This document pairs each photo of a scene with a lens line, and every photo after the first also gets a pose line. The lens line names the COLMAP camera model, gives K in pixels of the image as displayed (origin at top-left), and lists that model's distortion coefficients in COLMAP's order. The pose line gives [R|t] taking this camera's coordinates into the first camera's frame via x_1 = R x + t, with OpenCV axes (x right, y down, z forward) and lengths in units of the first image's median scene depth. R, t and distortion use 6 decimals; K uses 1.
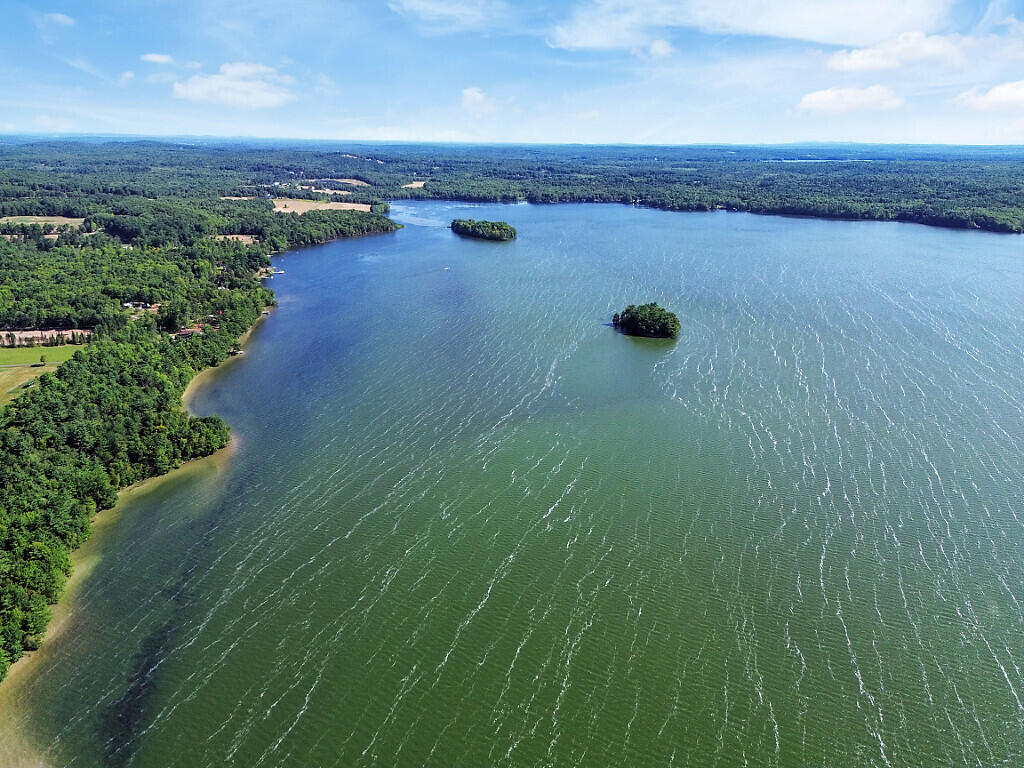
lens RADIAL K [[721.9, 0, 514.3], [0, 721.9, 380.9], [0, 0, 1]] dist [0.063782, -0.057090]
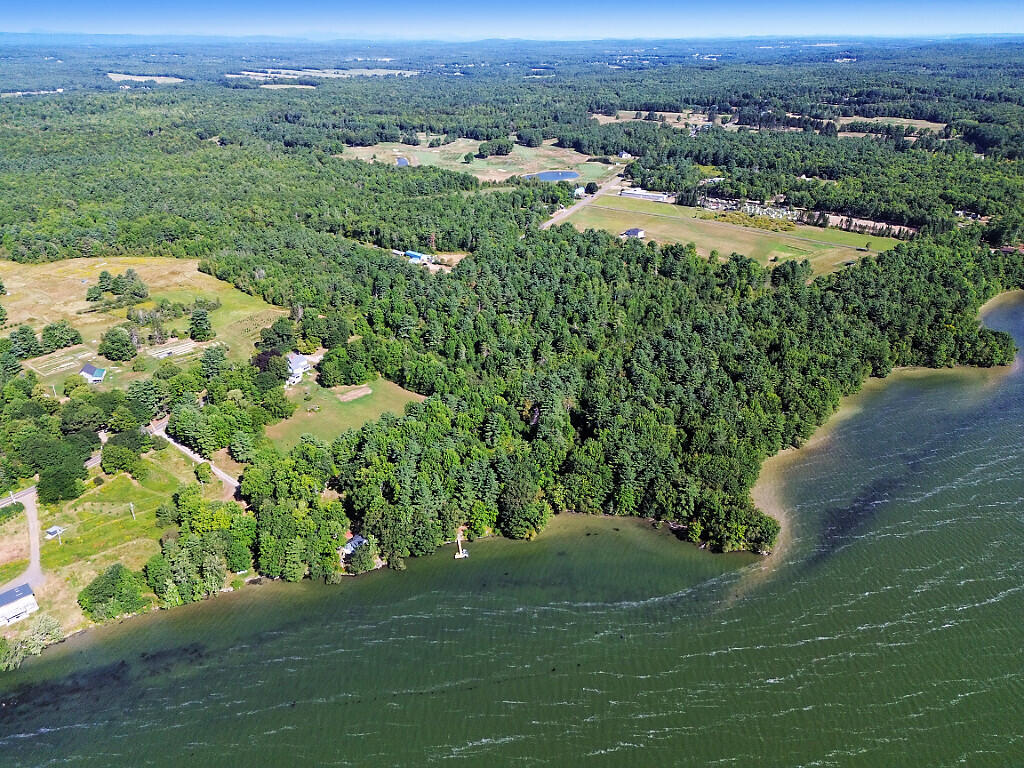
lens RADIAL K [[718.0, 0, 514.0], [0, 718.0, 384.8], [0, 0, 1]] dist [0.074916, -0.075659]
pose [[0.519740, 0.355975, -0.776629, 0.028112], [-0.259703, 0.931868, 0.253331, 0.029230], [0.813895, 0.070027, 0.576777, -0.087074]]
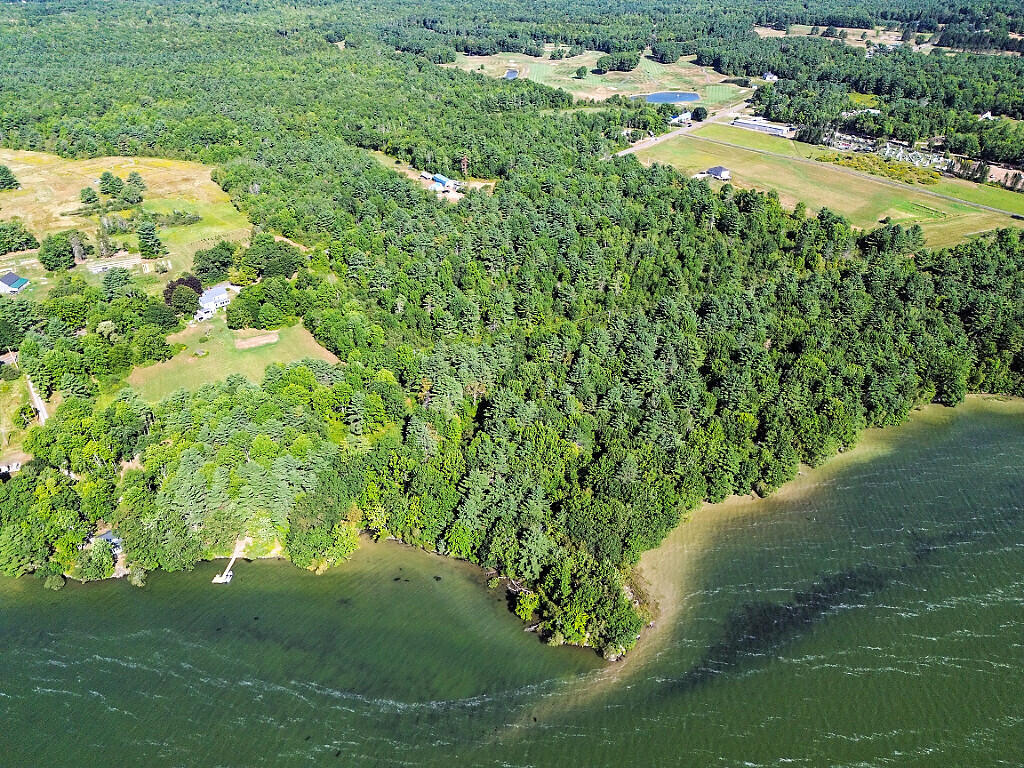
lens RADIAL K [[721.9, 0, 514.3], [0, 721.9, 380.9], [0, 0, 1]] dist [0.063782, -0.057090]
pose [[0.290199, 0.480646, -0.827505, -0.019086], [-0.301677, 0.866574, 0.397543, -0.019508], [0.908172, 0.134272, 0.396479, 0.153500]]
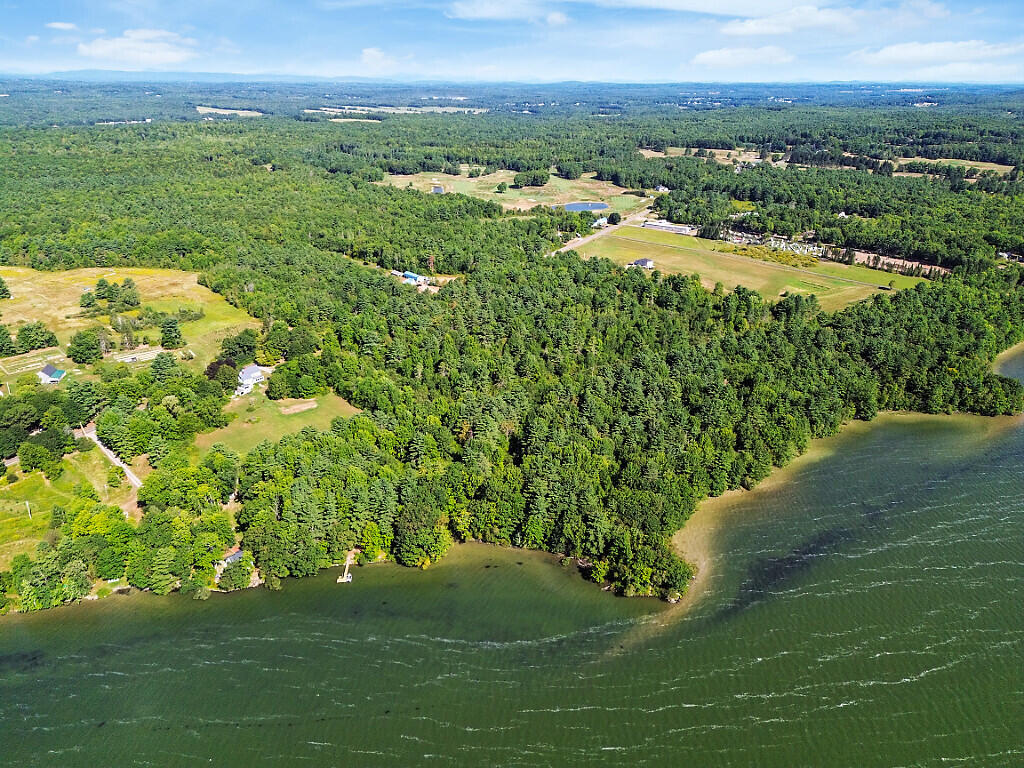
lens RADIAL K [[718.0, 0, 514.0], [0, 718.0, 384.8], [0, 0, 1]] dist [0.074916, -0.075659]
pose [[0.430539, 0.341476, -0.835482, 0.058831], [-0.286207, 0.929548, 0.232435, 0.017905], [0.855992, 0.139048, 0.497940, 0.023365]]
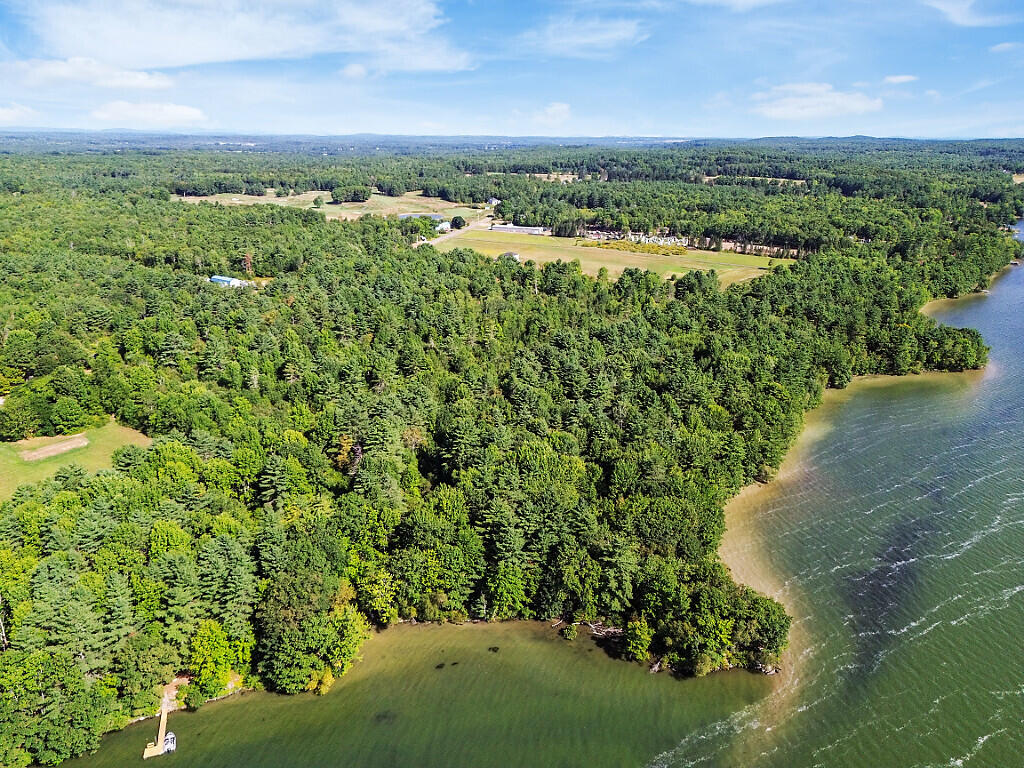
lens RADIAL K [[718.0, 0, 514.0], [0, 718.0, 384.8], [0, 0, 1]] dist [0.074916, -0.075659]
pose [[0.652677, 0.237143, -0.719566, -0.123979], [-0.236219, 0.966104, 0.104132, 0.113139], [0.719870, 0.102011, 0.686572, 0.089957]]
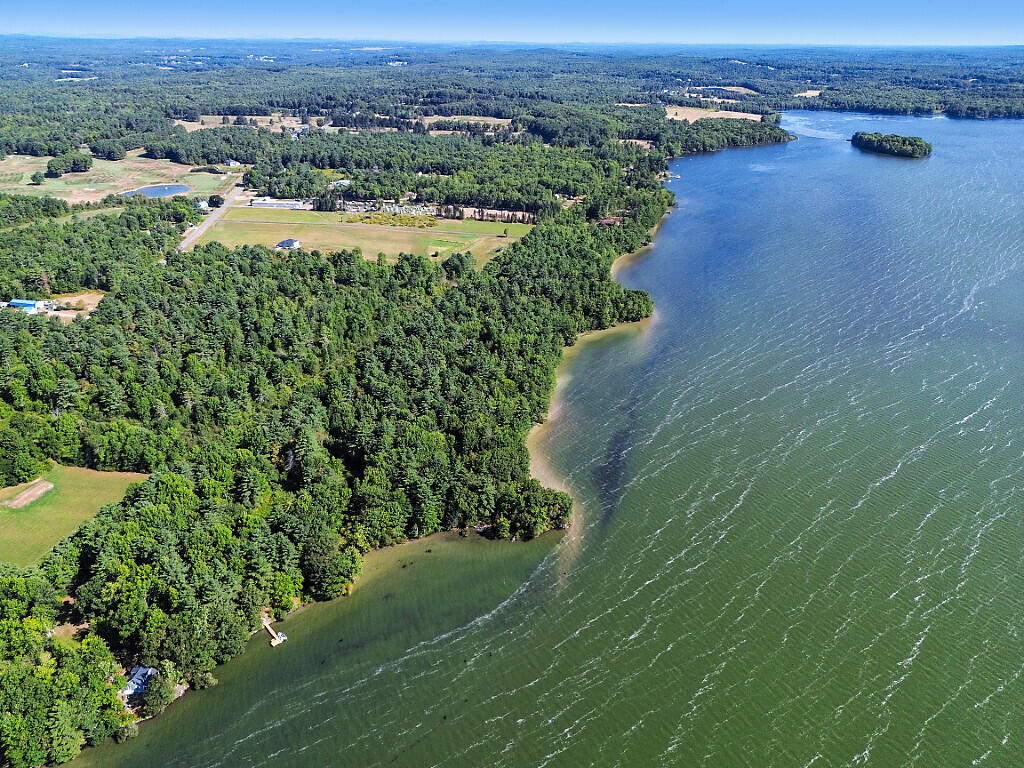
lens RADIAL K [[718.0, 0, 514.0], [0, 718.0, 384.8], [0, 0, 1]] dist [0.074916, -0.075659]
pose [[0.889789, 0.190846, -0.414552, -0.064030], [-0.141012, 0.978886, 0.147981, 0.044336], [0.434041, -0.073215, 0.897913, -0.134888]]
